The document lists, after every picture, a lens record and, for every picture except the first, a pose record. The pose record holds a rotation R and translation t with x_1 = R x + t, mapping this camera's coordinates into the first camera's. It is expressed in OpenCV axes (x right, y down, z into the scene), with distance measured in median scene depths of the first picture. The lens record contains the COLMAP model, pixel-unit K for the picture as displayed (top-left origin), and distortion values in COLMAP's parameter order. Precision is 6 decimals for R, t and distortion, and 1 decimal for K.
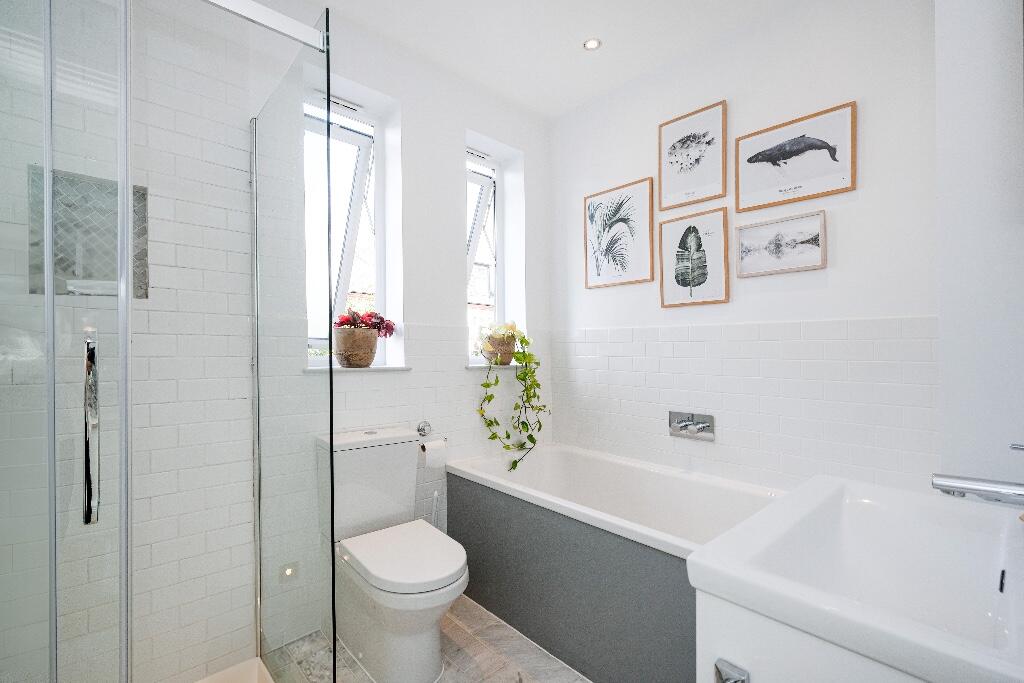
lens RADIAL K [[444.5, 0, 517.6], [0, 444.5, 342.0], [0, 0, 1]] dist [-0.000746, 0.000012]
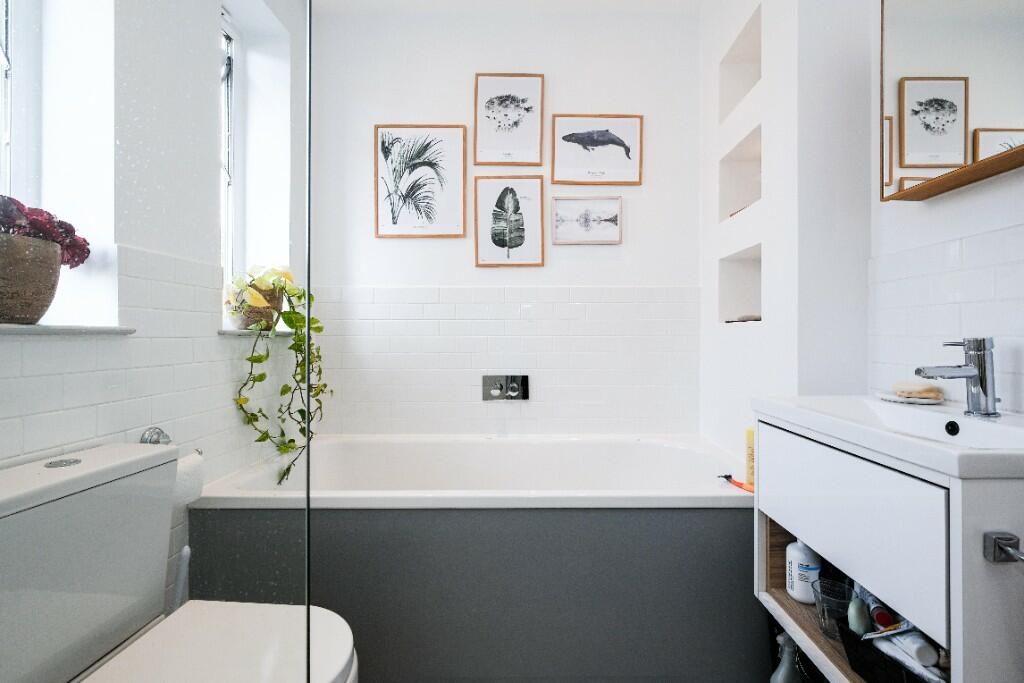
lens RADIAL K [[452.0, 0, 512.4], [0, 452.0, 322.7], [0, 0, 1]] dist [0.013294, 0.000026]
pose [[0.681323, 0.013459, 0.731859, -0.336436], [-0.007027, 0.999905, -0.011847, 0.054066], [-0.731949, 0.002929, 0.681353, 0.297688]]
